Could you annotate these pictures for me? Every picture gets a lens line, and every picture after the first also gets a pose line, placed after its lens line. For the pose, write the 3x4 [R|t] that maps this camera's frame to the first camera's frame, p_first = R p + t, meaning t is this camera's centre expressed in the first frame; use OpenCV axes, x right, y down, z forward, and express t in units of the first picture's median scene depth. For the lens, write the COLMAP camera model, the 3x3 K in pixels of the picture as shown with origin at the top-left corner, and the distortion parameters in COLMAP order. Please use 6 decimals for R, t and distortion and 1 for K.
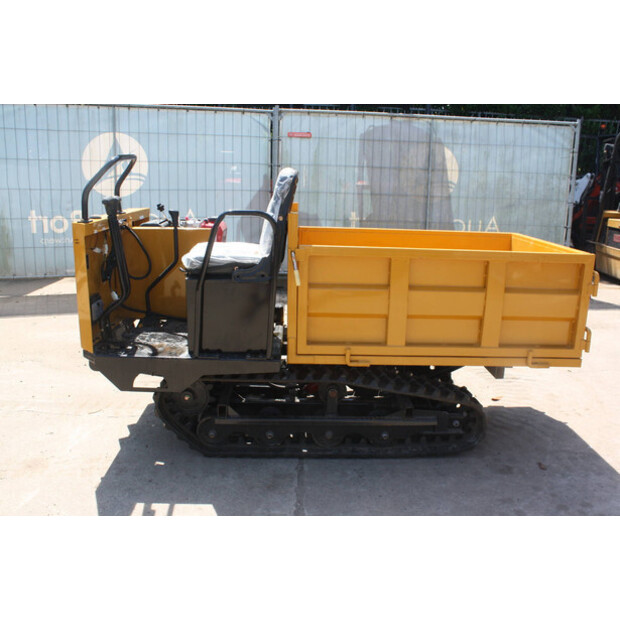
lens RADIAL K [[582.1, 0, 312.5], [0, 582.1, 311.2], [0, 0, 1]] dist [-0.087995, 0.000000]
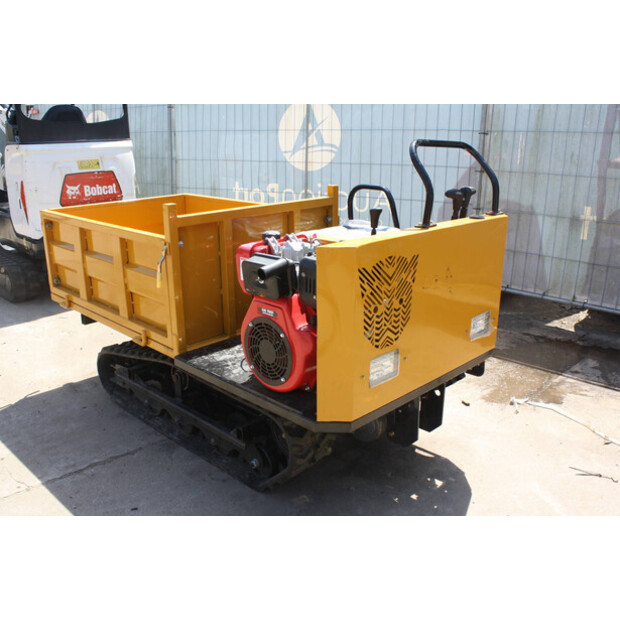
lens RADIAL K [[593.4, 0, 322.8], [0, 593.4, 317.9], [0, 0, 1]] dist [-0.077362, 0.000000]
pose [[0.674212, 0.200564, -0.710783, 0.455876], [-0.153186, 0.979466, 0.131075, -0.118756], [0.722477, 0.020510, 0.691091, 0.465068]]
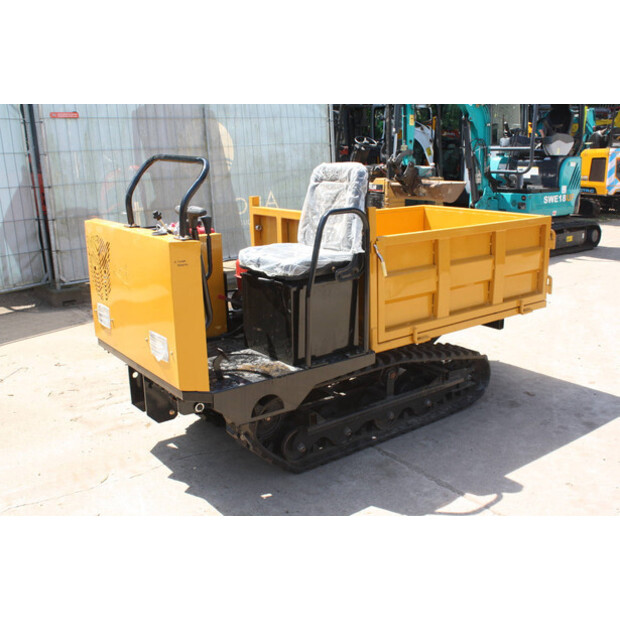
lens RADIAL K [[668.2, 0, 306.3], [0, 668.2, 313.1], [0, 0, 1]] dist [-0.071694, 0.000000]
pose [[0.818396, -0.185619, 0.543851, -0.383246], [0.175026, 0.981945, 0.071762, -0.042972], [-0.547352, 0.036458, 0.836108, 0.041446]]
